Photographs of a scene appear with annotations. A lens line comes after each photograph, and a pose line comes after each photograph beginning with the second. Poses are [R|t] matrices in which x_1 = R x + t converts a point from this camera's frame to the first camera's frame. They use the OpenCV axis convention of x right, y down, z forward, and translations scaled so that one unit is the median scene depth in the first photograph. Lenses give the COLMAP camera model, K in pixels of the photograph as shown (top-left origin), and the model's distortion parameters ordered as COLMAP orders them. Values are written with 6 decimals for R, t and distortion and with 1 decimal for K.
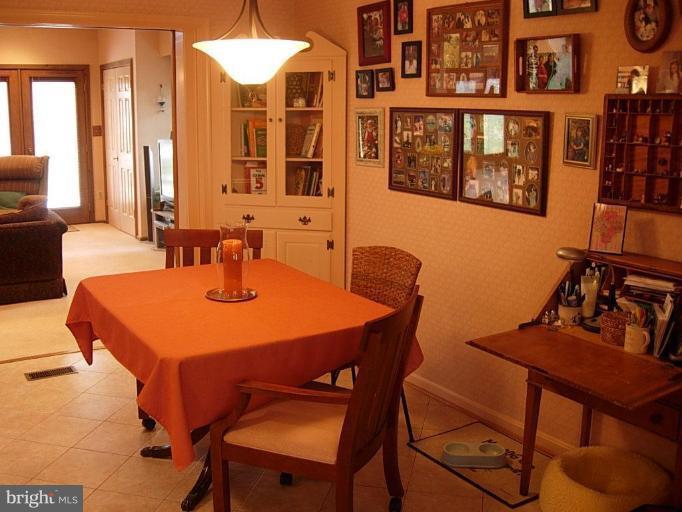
lens RADIAL K [[750.3, 0, 325.0], [0, 750.3, 254.2], [0, 0, 1]] dist [-0.146929, 0.070039]
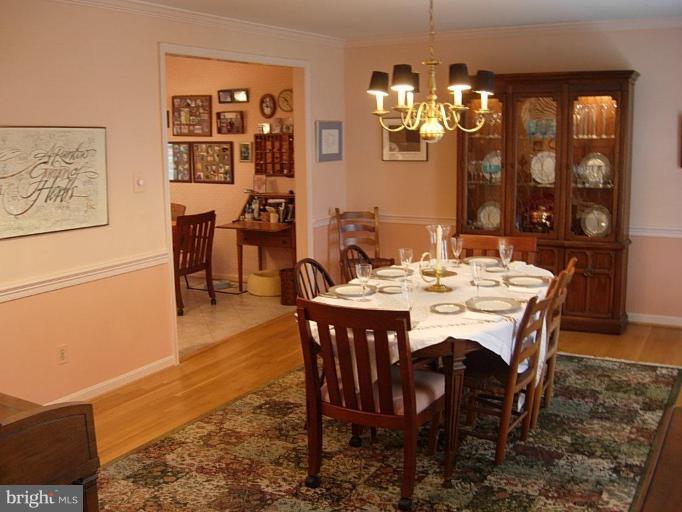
lens RADIAL K [[750.3, 0, 325.0], [0, 750.3, 254.2], [0, 0, 1]] dist [-0.146929, 0.070039]
pose [[0.885307, -0.091242, 0.455968, -0.579200], [0.108361, 0.994045, -0.011478, 0.238514], [-0.452206, 0.059570, 0.889922, -1.309903]]
